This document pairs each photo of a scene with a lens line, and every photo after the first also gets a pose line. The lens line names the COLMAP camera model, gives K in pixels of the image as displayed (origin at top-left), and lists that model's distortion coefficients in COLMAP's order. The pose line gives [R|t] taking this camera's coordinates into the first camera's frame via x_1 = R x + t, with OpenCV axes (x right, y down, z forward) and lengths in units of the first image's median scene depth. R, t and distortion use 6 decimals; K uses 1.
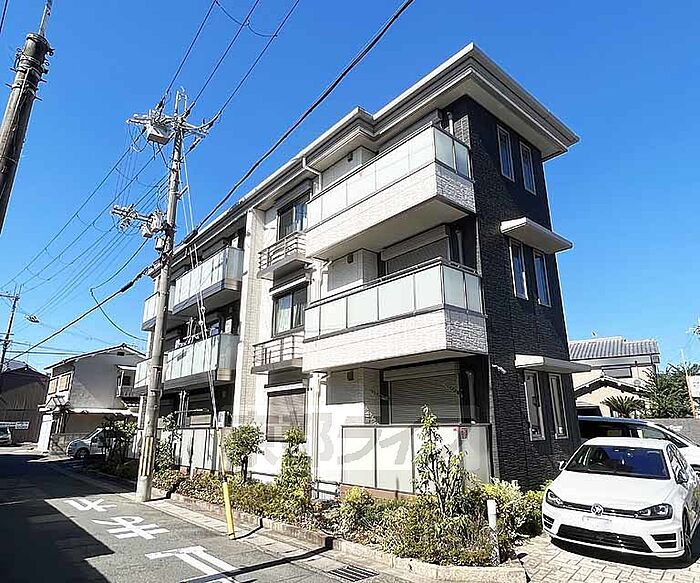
lens RADIAL K [[453.2, 0, 350.0], [0, 453.2, 291.5], [0, 0, 1]] dist [-0.004797, -0.001472]
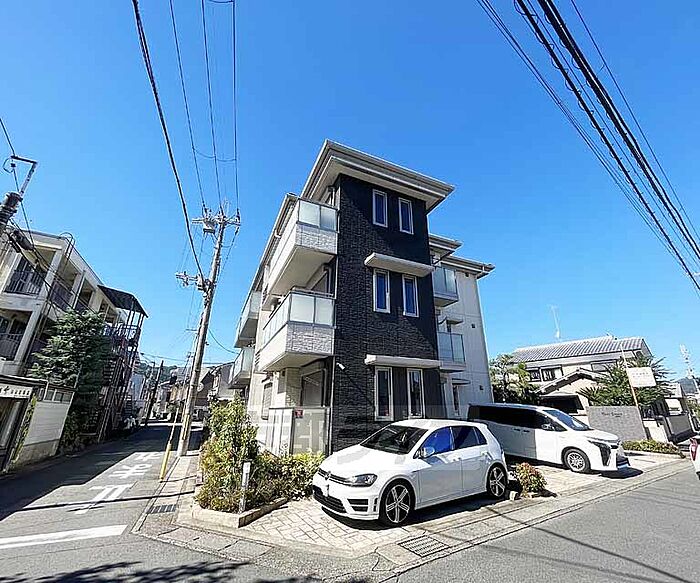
lens RADIAL K [[312.5, 0, 350.0], [0, 312.5, 291.5], [0, 0, 1]] dist [-0.000636, -0.000110]
pose [[0.960250, -0.088260, -0.264822, 0.526378], [0.067733, 0.994017, -0.085684, 0.026562], [0.270800, 0.064341, 0.960483, 0.078482]]
